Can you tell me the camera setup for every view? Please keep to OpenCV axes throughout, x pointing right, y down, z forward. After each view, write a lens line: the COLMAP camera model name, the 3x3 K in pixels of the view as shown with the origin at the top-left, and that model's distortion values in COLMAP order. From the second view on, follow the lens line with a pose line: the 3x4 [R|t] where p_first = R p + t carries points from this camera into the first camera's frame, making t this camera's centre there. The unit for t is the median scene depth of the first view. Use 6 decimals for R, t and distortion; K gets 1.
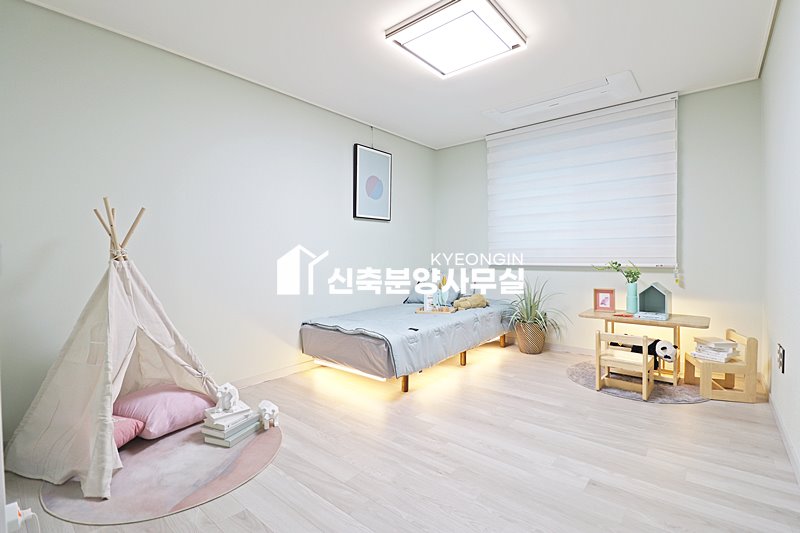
lens RADIAL K [[370.7, 0, 391.6], [0, 370.7, 259.7], [0, 0, 1]] dist [-0.003628, -0.011078]
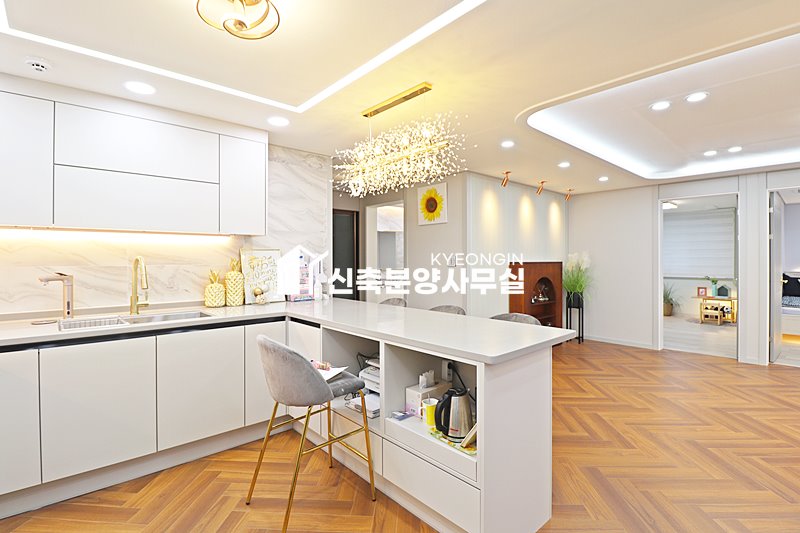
lens RADIAL K [[370.7, 0, 397.0], [0, 370.7, 263.0], [0, 0, 1]] dist [-0.003628, -0.011078]
pose [[0.989554, 0.001128, -0.144159, -1.181540], [-0.000695, 0.999995, 0.003054, -0.095688], [0.144162, -0.002922, 0.989550, -1.872708]]
